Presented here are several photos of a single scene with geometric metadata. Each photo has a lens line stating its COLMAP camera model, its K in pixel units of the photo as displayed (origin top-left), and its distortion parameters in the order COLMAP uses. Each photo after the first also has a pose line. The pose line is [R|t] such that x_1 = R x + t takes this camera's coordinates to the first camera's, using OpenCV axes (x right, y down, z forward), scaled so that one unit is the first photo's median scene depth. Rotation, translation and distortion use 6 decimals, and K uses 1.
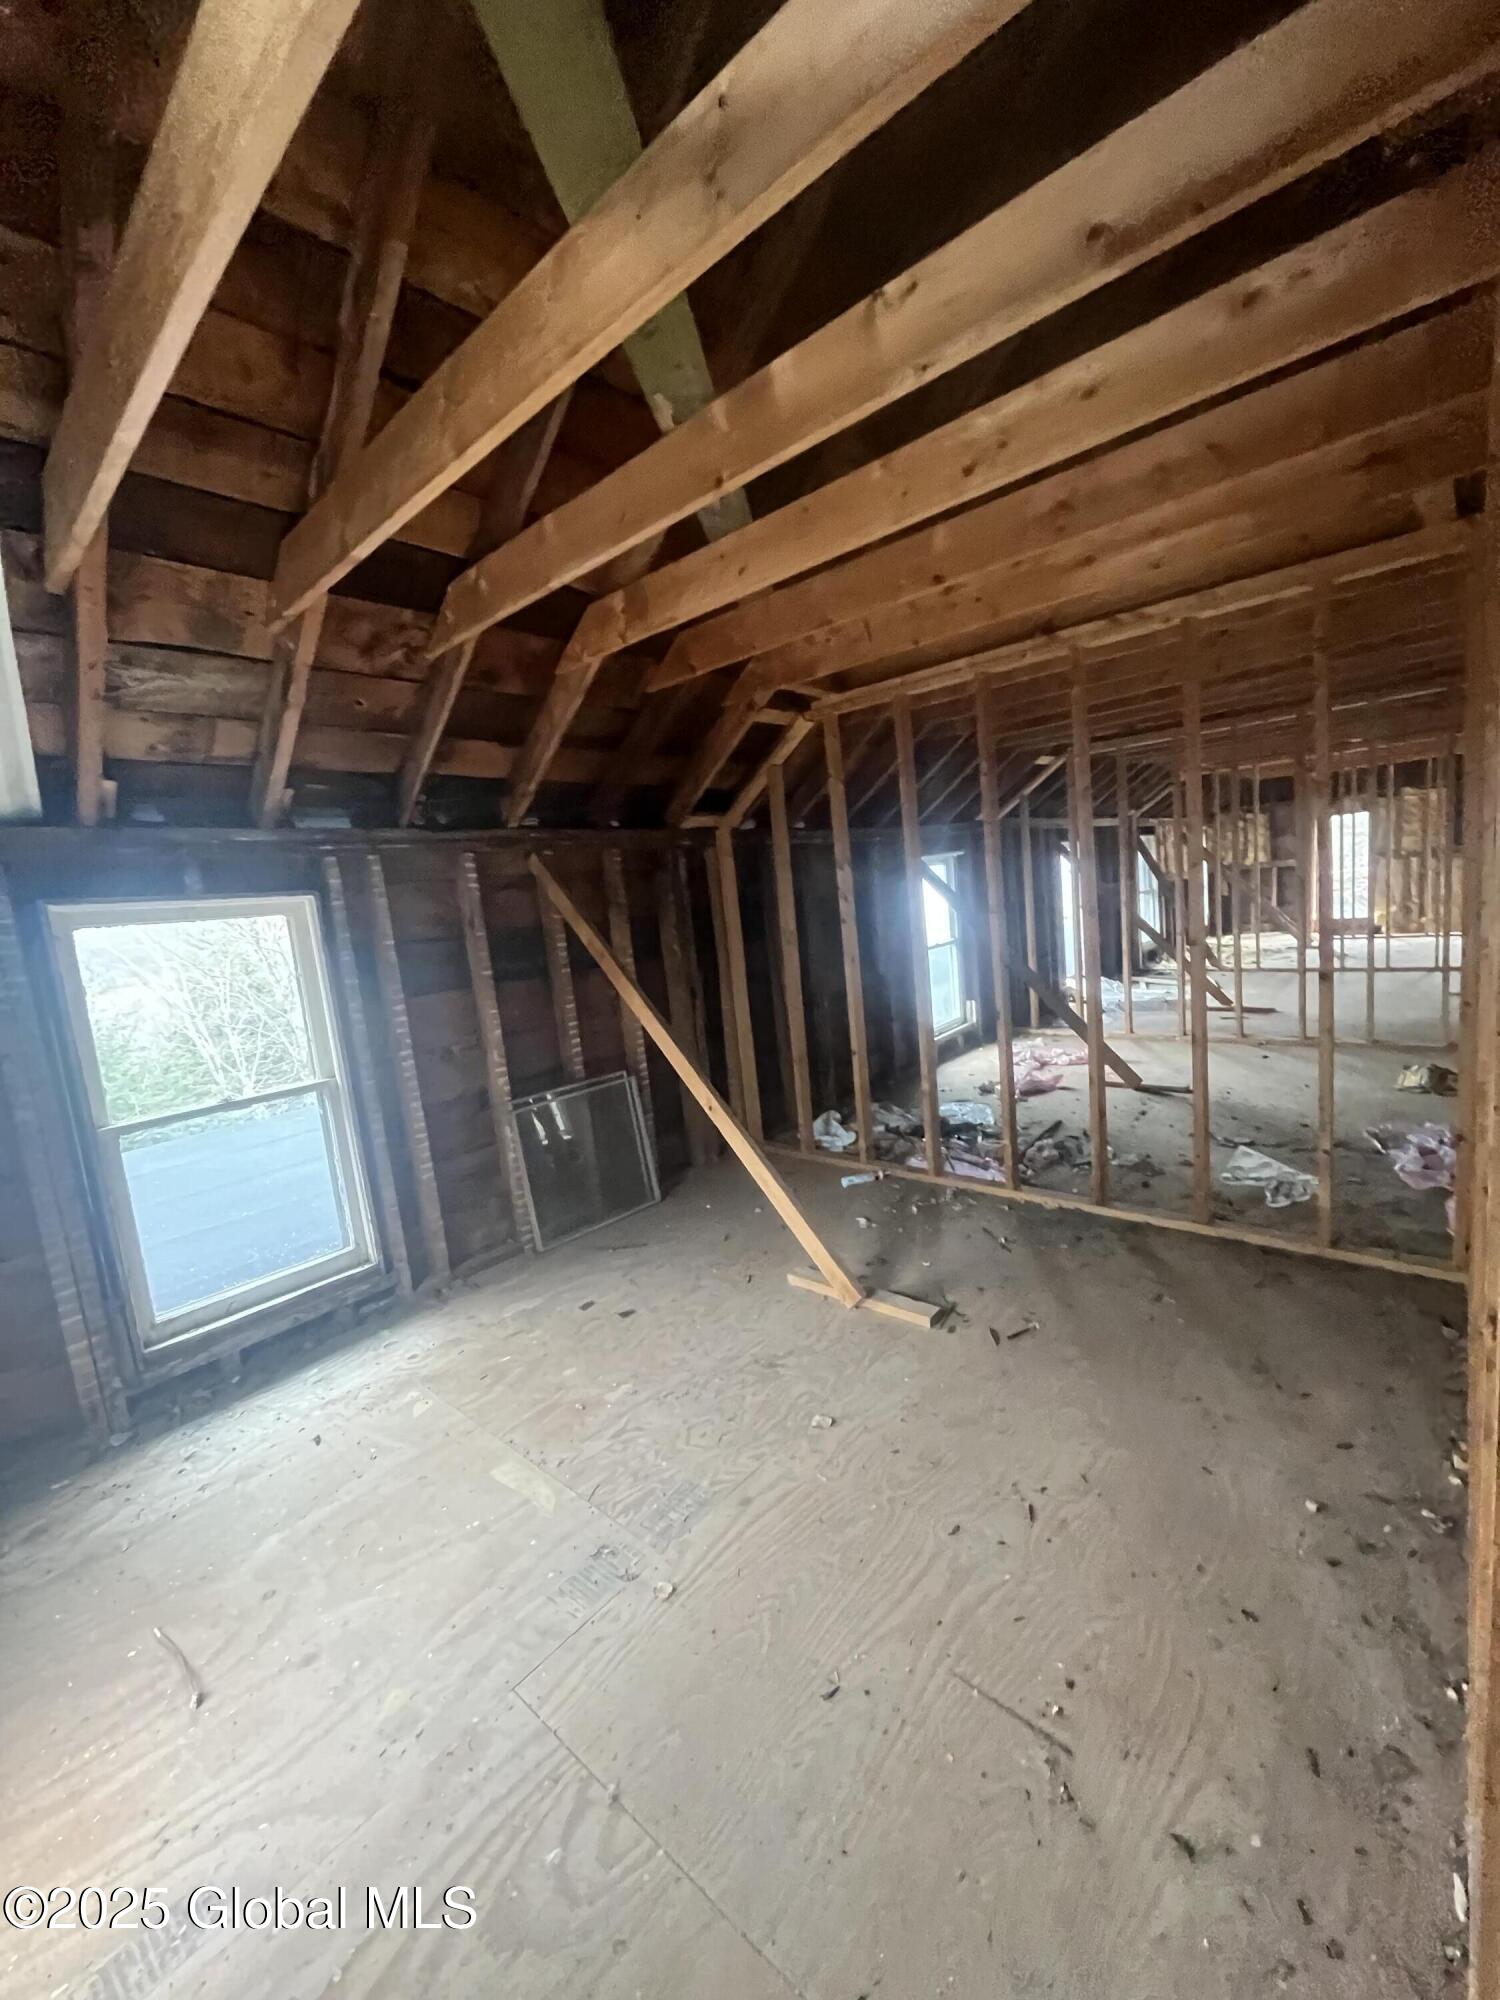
lens RADIAL K [[806.6, 0, 752.3], [0, 806.6, 999.5], [0, 0, 1]] dist [-0.000466, -0.000350]
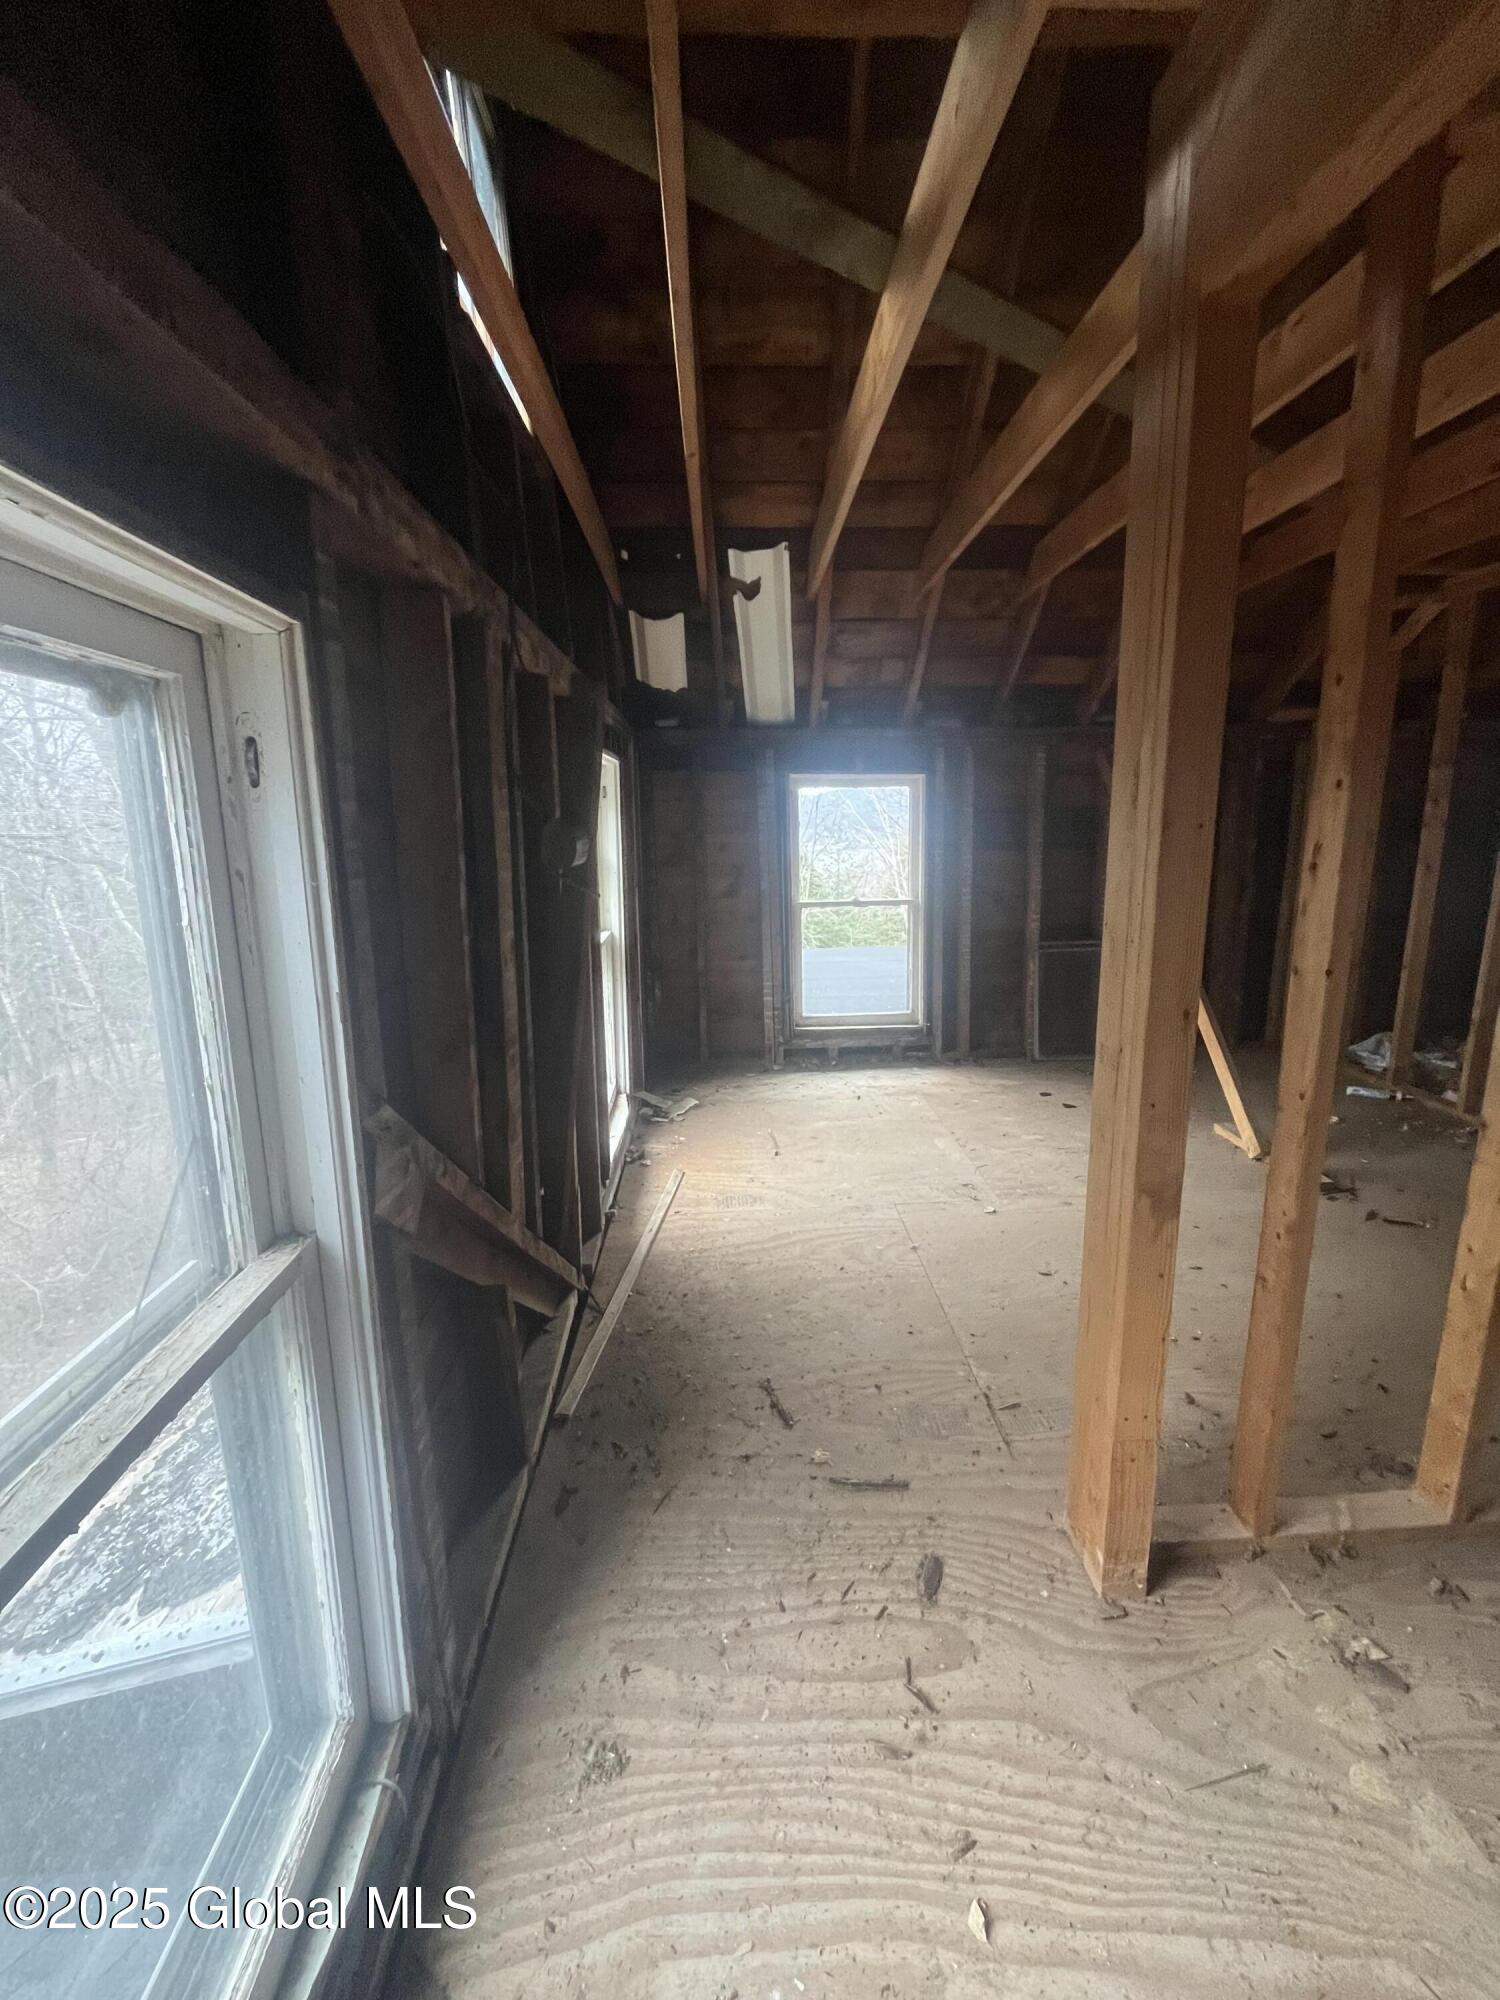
lens RADIAL K [[806.6, 0, 760.2], [0, 806.6, 998.9], [0, 0, 1]] dist [-0.000466, -0.000350]
pose [[0.699224, 0.228117, -0.677532, 0.365285], [-0.134824, 0.972796, 0.188389, 0.038044], [0.702075, -0.040378, 0.710958, -0.307664]]
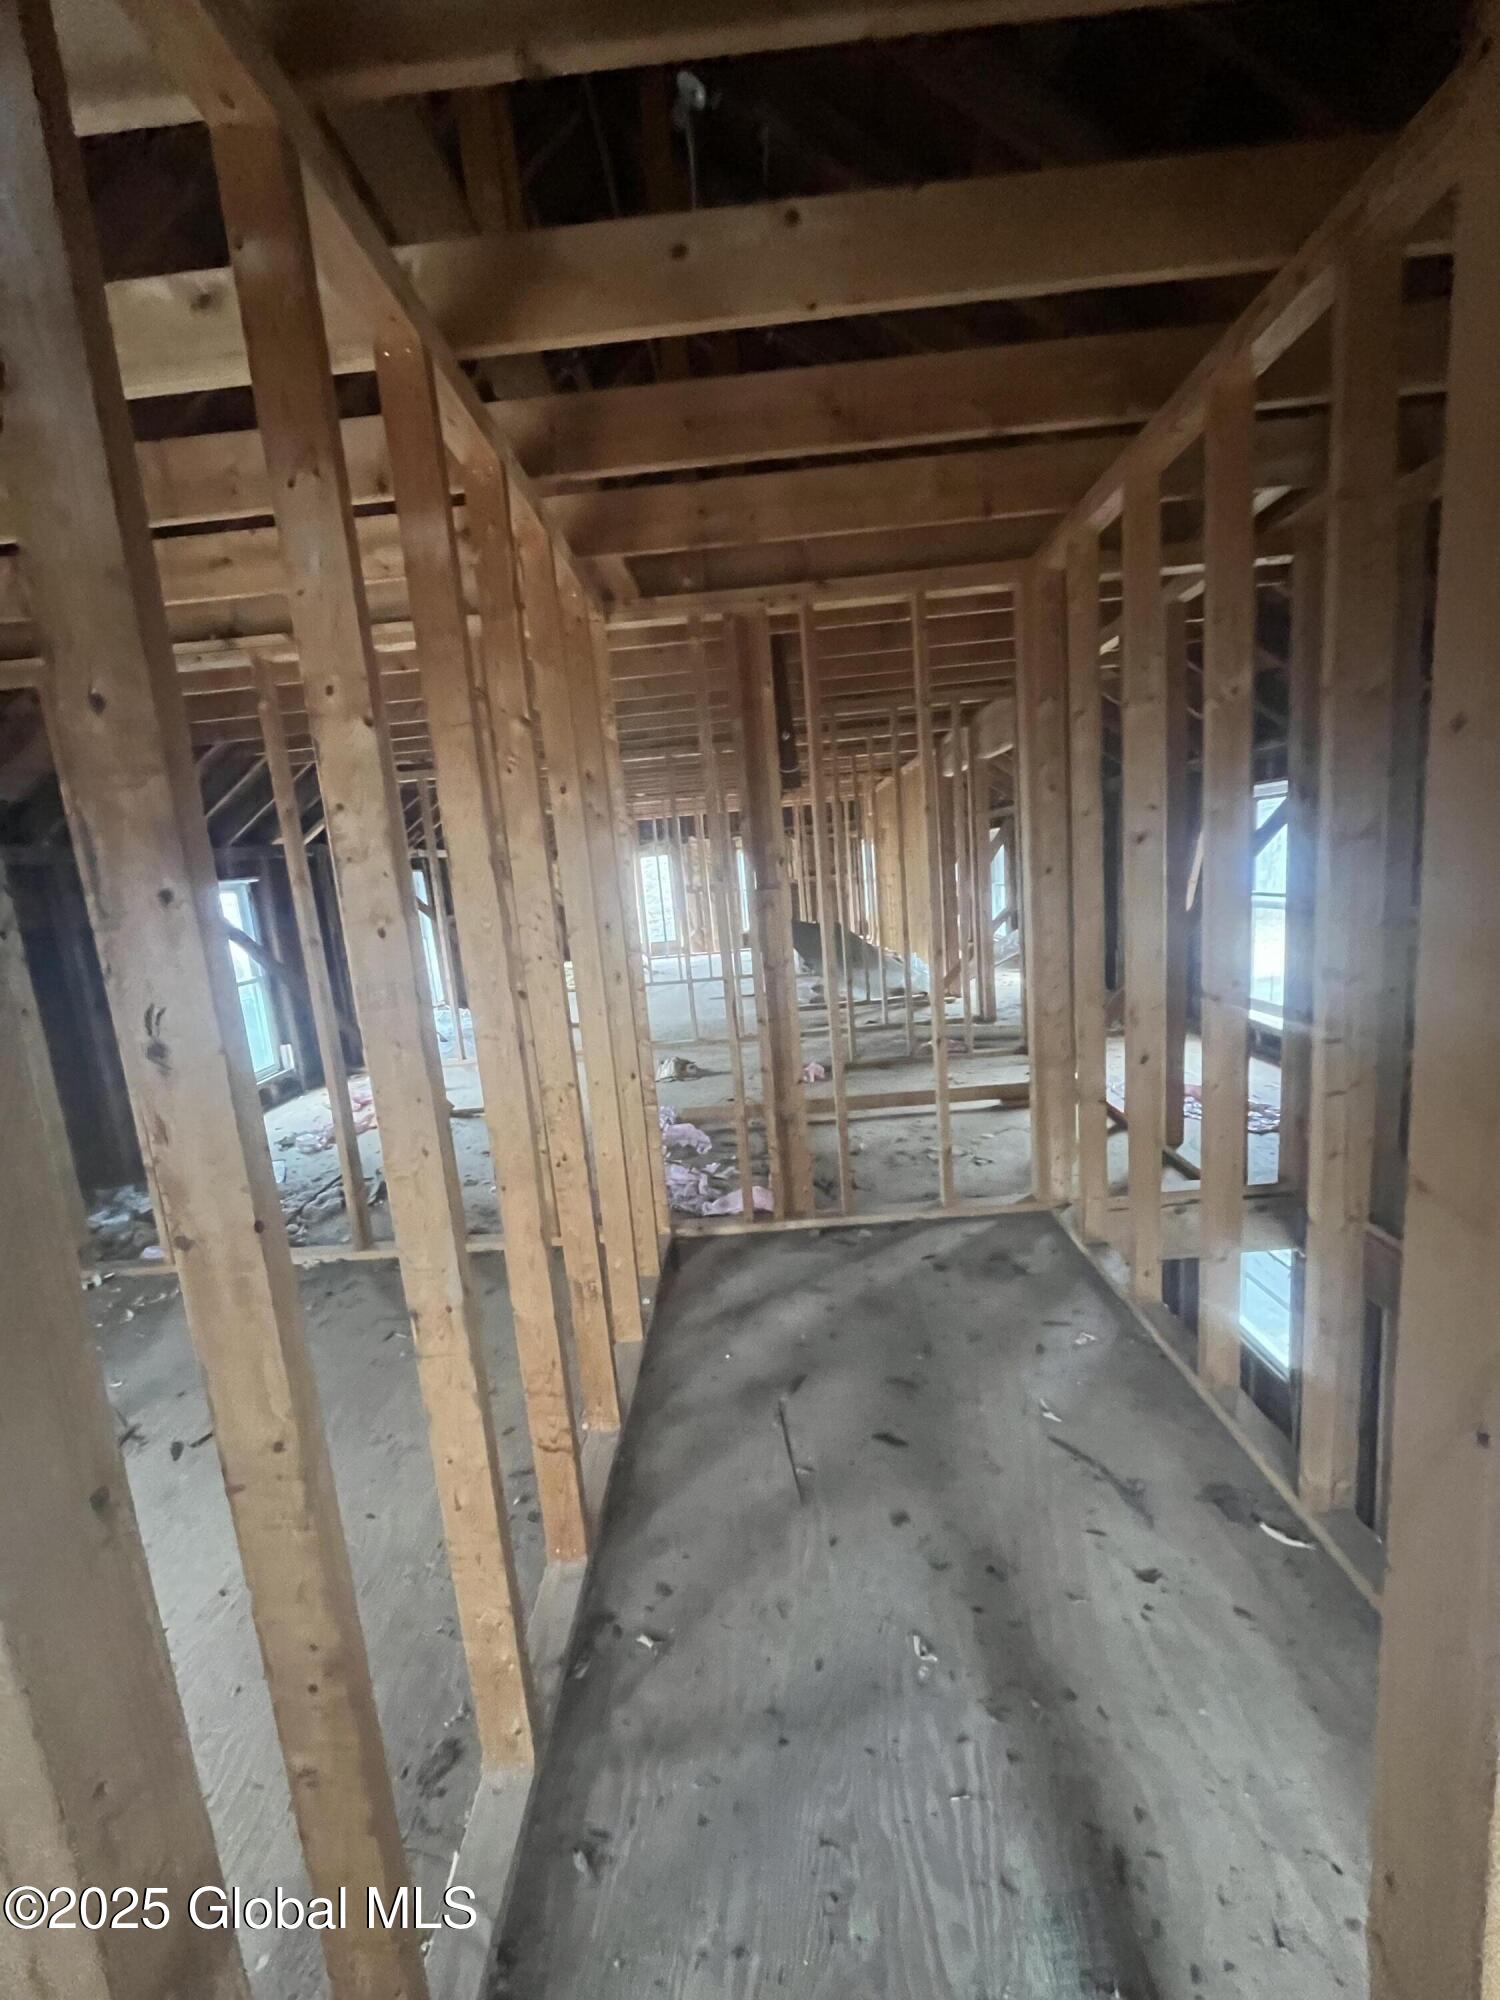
lens RADIAL K [[806.6, 0, 747.9], [0, 806.6, 1000.0], [0, 0, 1]] dist [-0.000466, -0.000350]
pose [[0.764812, -0.074443, 0.639939, 0.235417], [0.098204, 0.995165, -0.001601, 0.010035], [-0.636725, 0.064069, 0.768424, -0.048429]]
